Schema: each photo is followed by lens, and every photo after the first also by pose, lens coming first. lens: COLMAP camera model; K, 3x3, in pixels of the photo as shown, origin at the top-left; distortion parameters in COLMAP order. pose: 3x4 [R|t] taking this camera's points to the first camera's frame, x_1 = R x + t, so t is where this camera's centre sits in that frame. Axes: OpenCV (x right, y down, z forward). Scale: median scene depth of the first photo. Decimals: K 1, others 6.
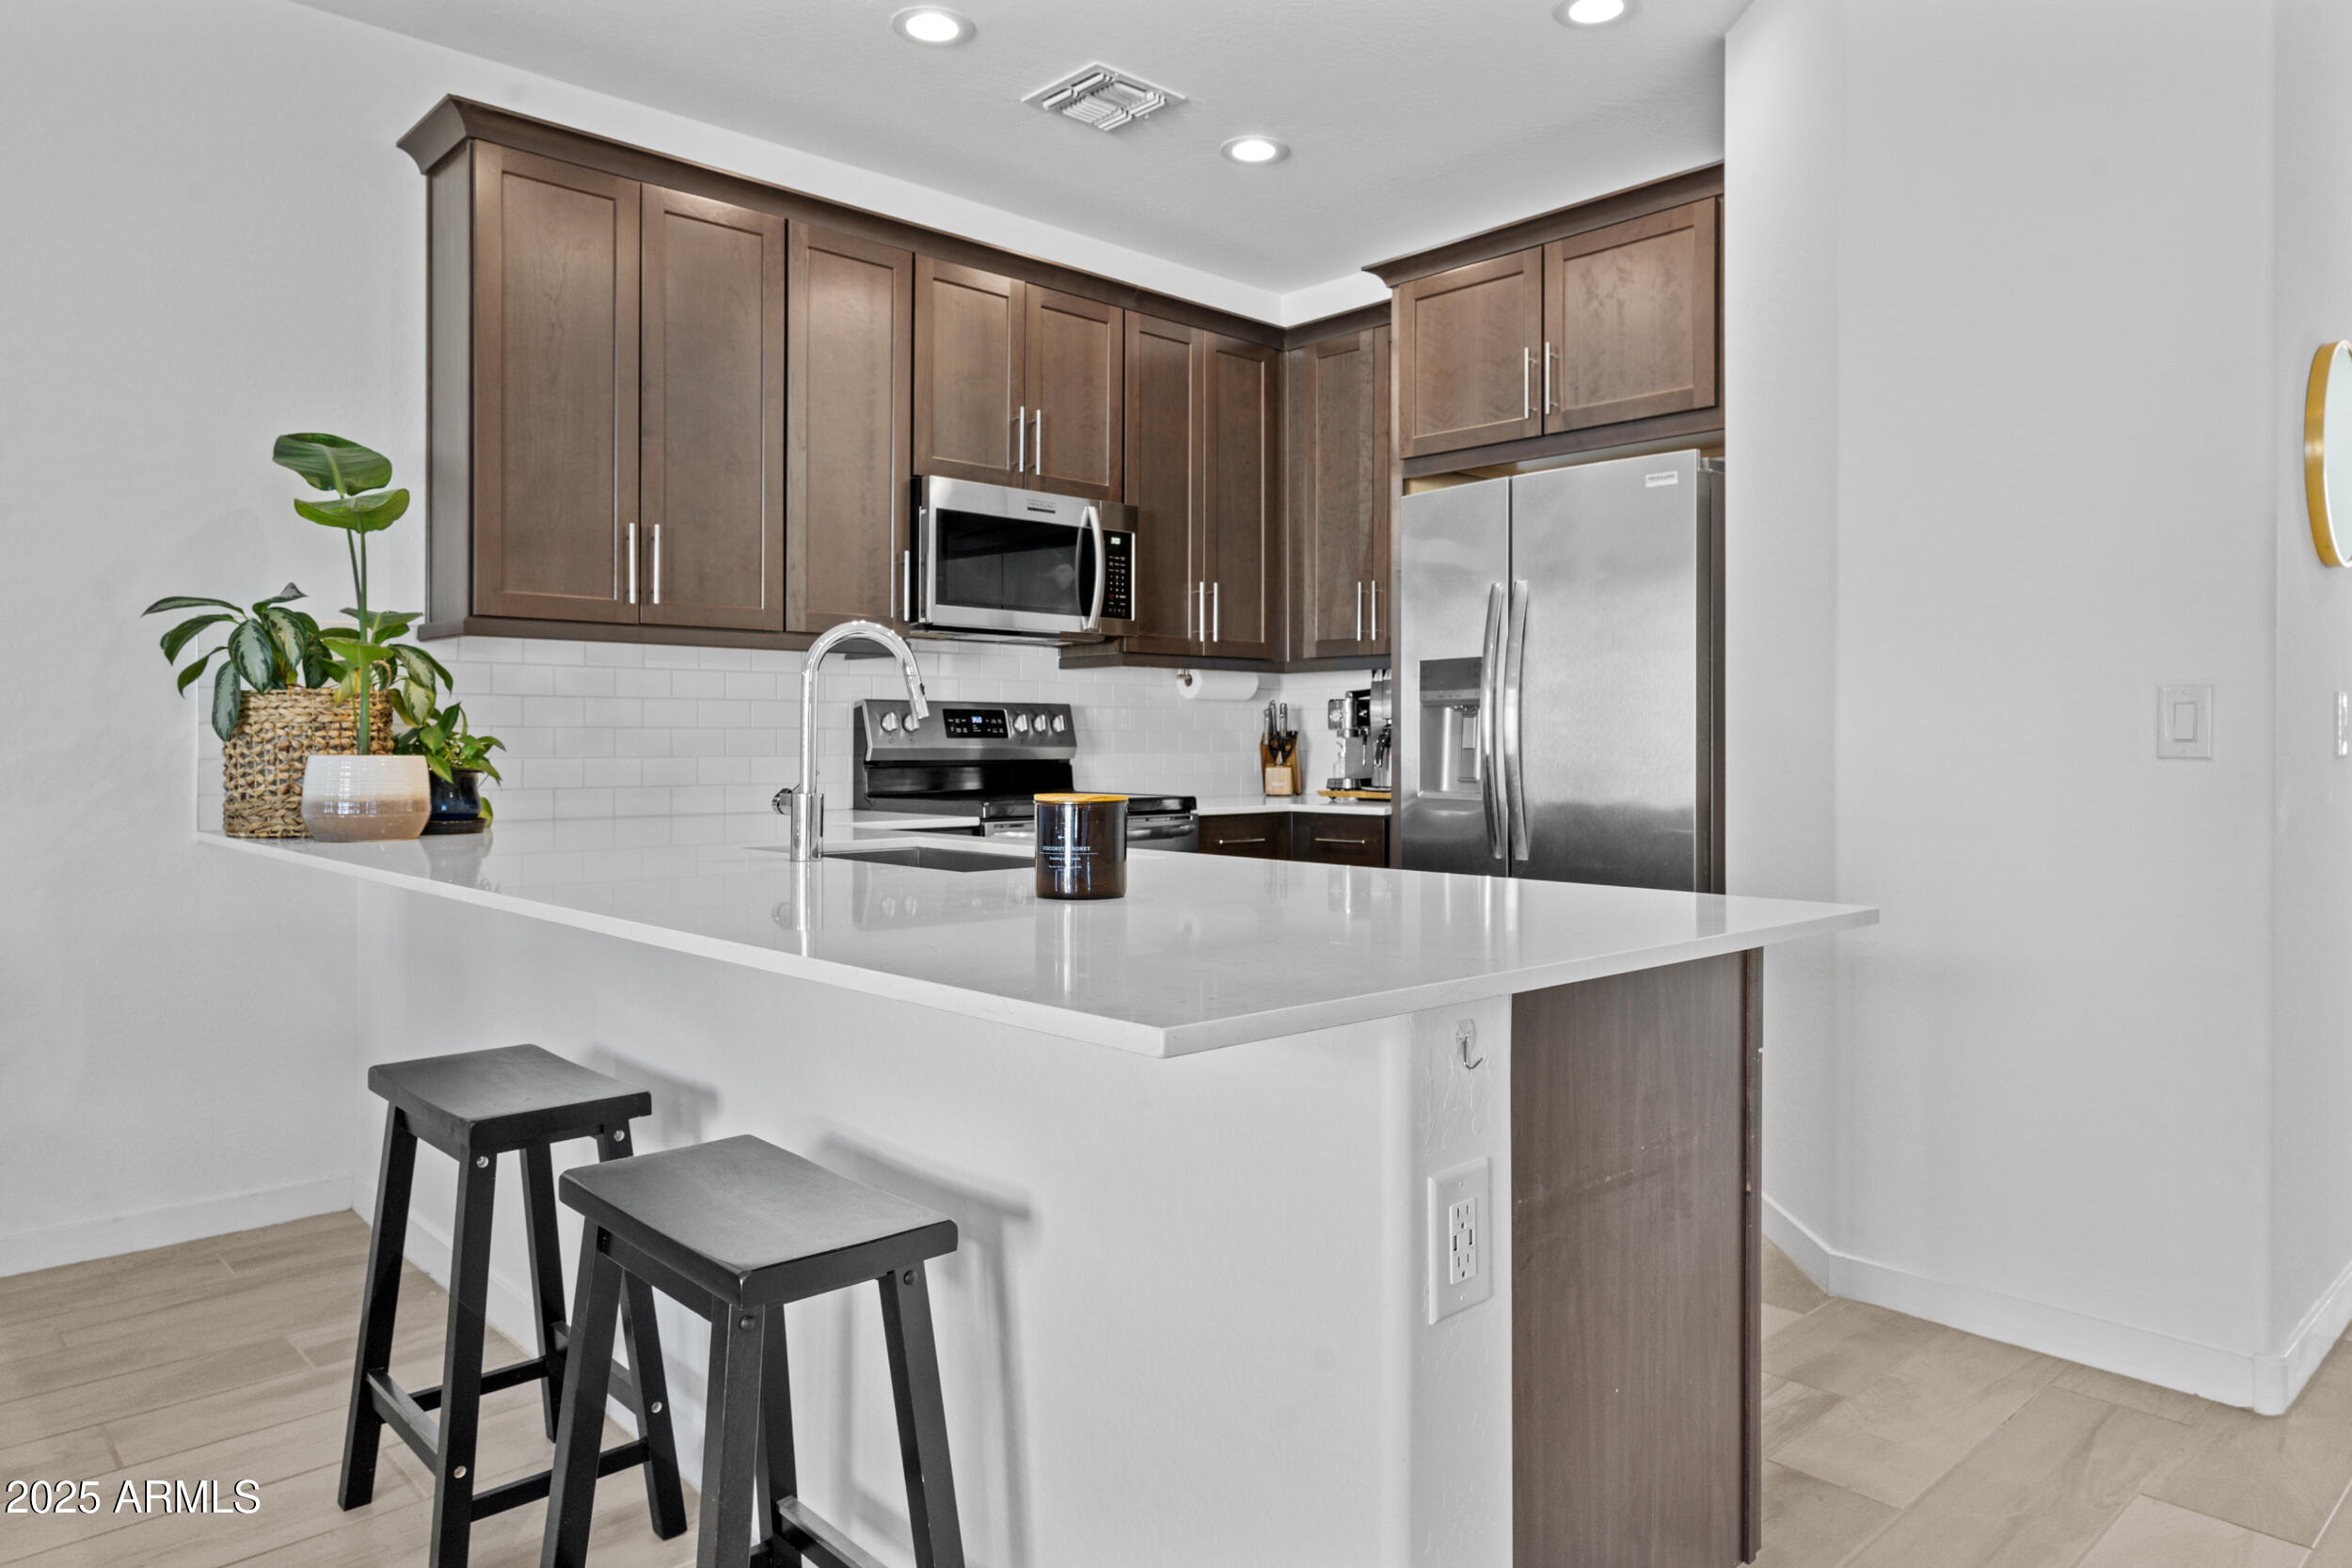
lens RADIAL K [[1501.5, 0, 1178.4], [0, 1501.5, 739.5], [0, 0, 1]] dist [-0.005144, 0.000306]
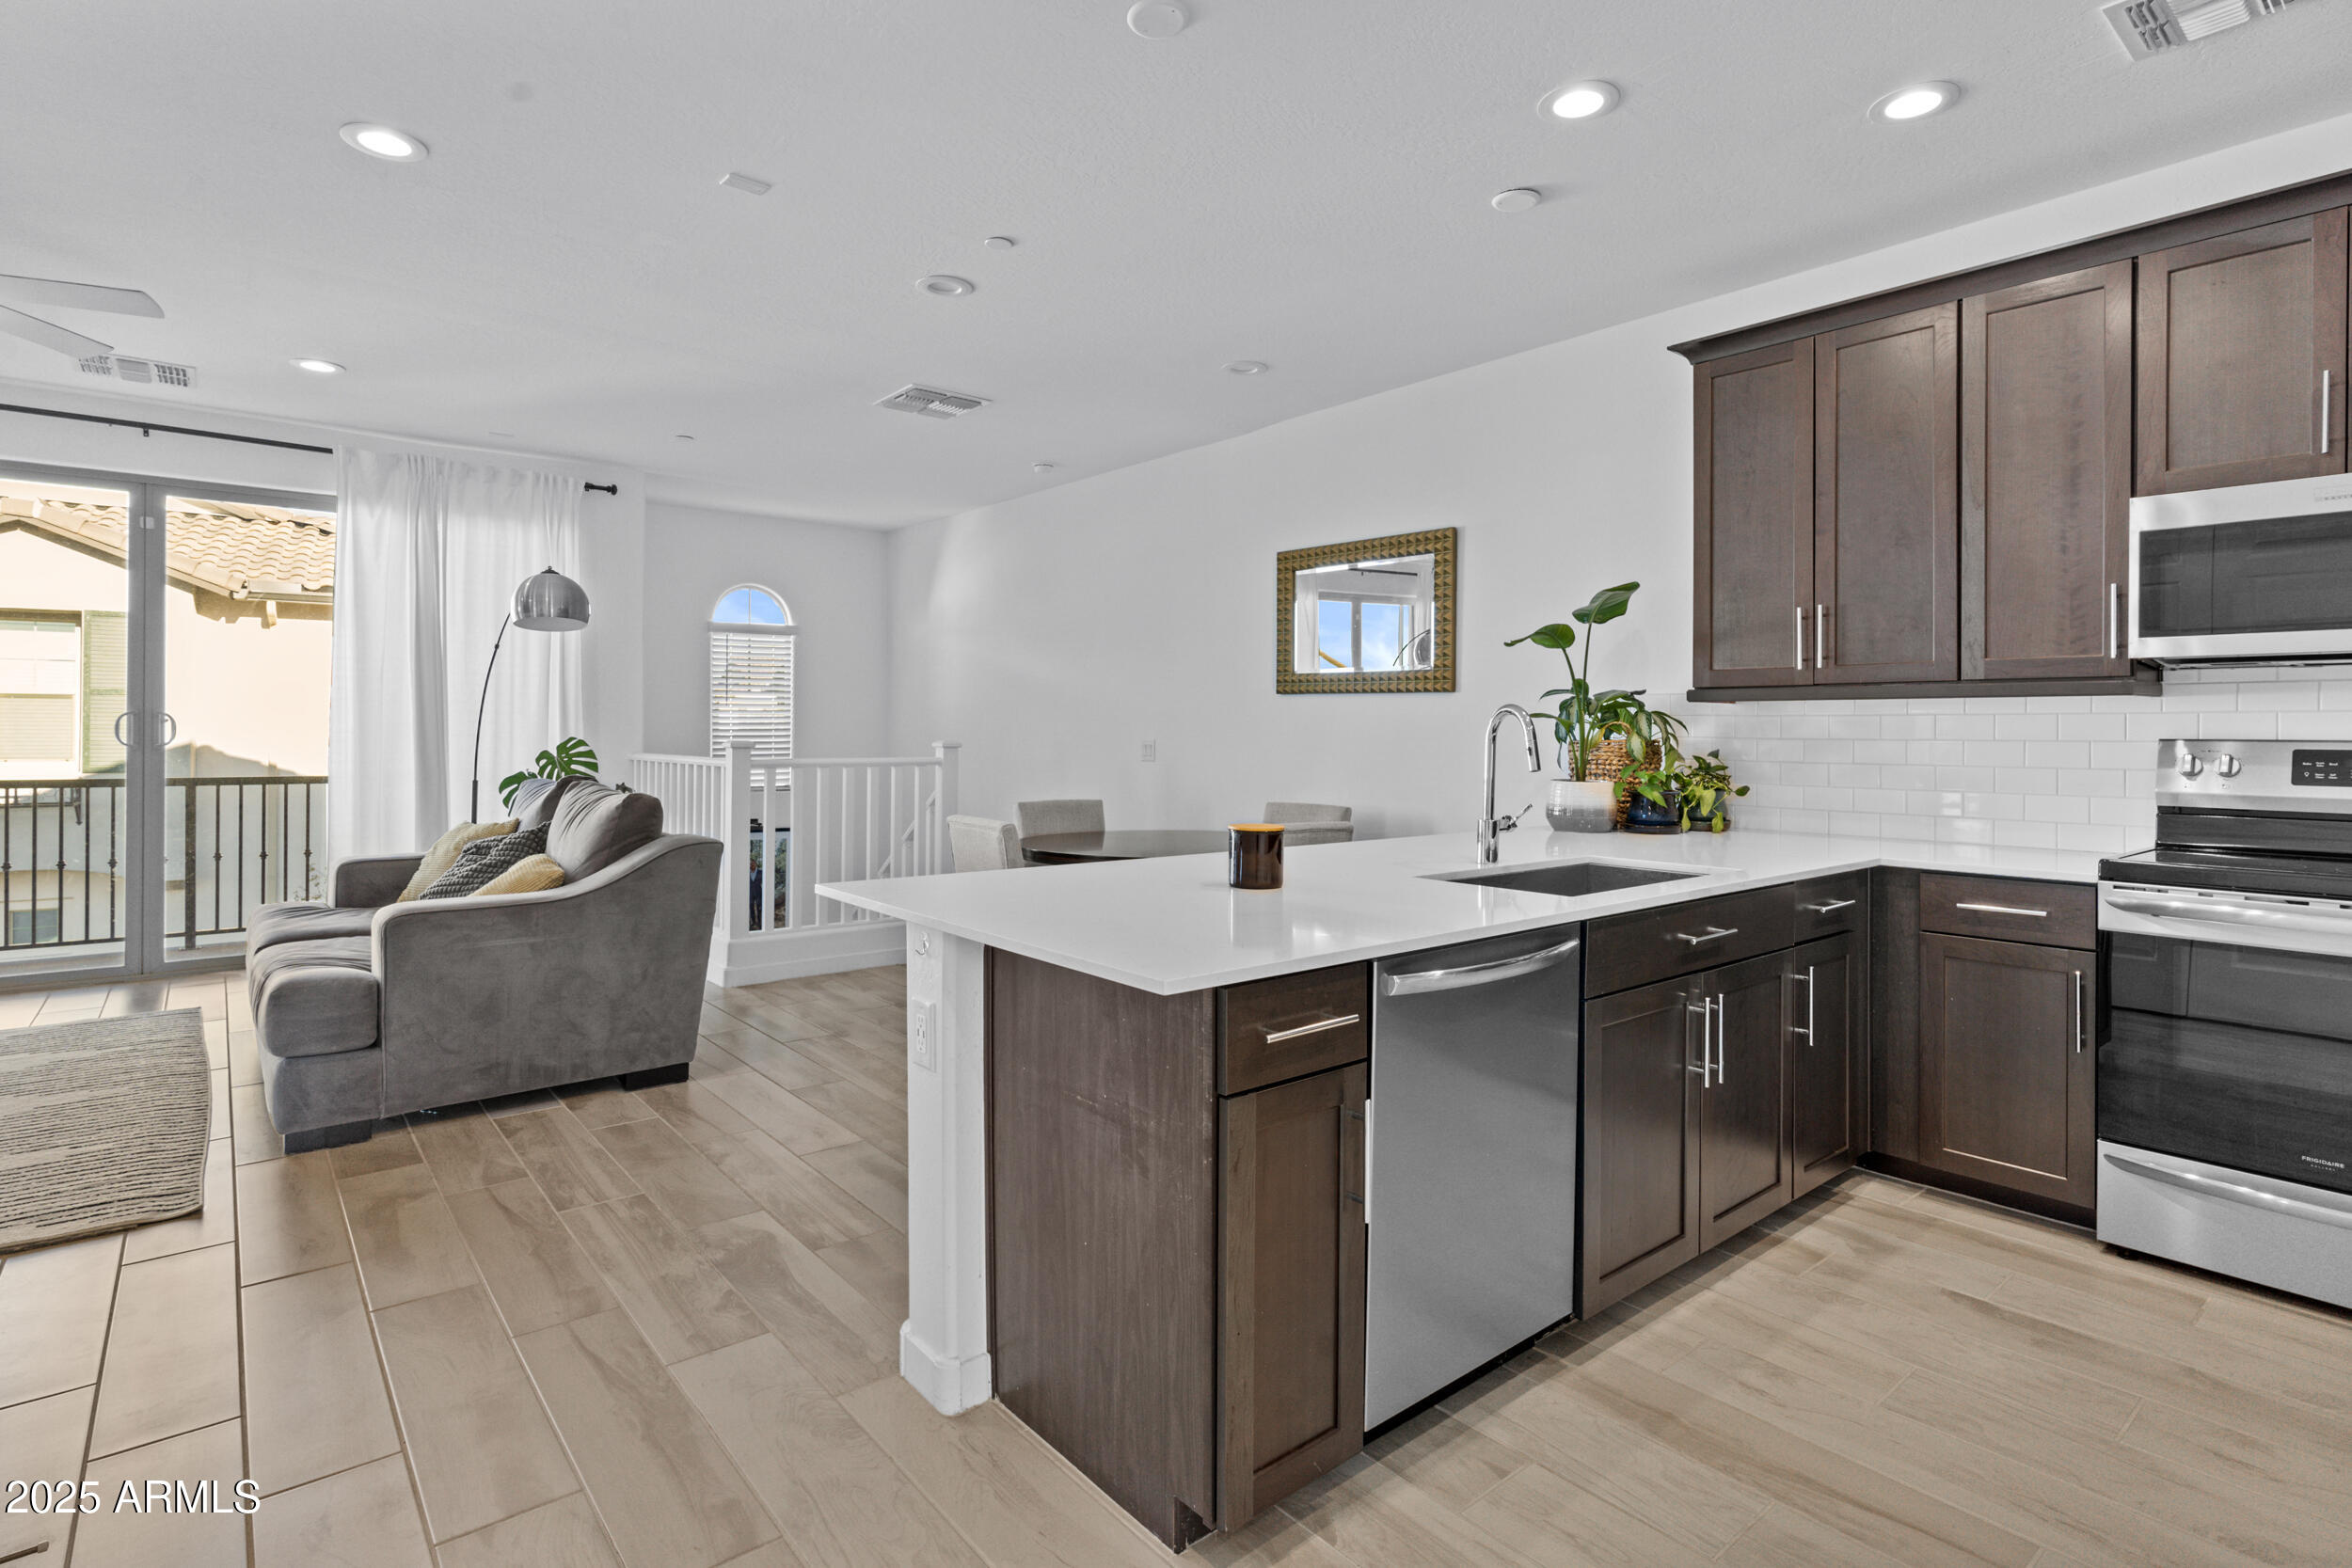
lens RADIAL K [[1164.3, 0, 1178.5], [0, 1164.3, 731.7], [0, 0, 1]] dist [-0.000521, -0.000261]
pose [[-0.058614, 0.000396, -0.998281, 0.584131], [-0.002203, 0.999997, 0.000527, -0.032633], [0.998278, 0.002230, -0.058613, 0.465598]]
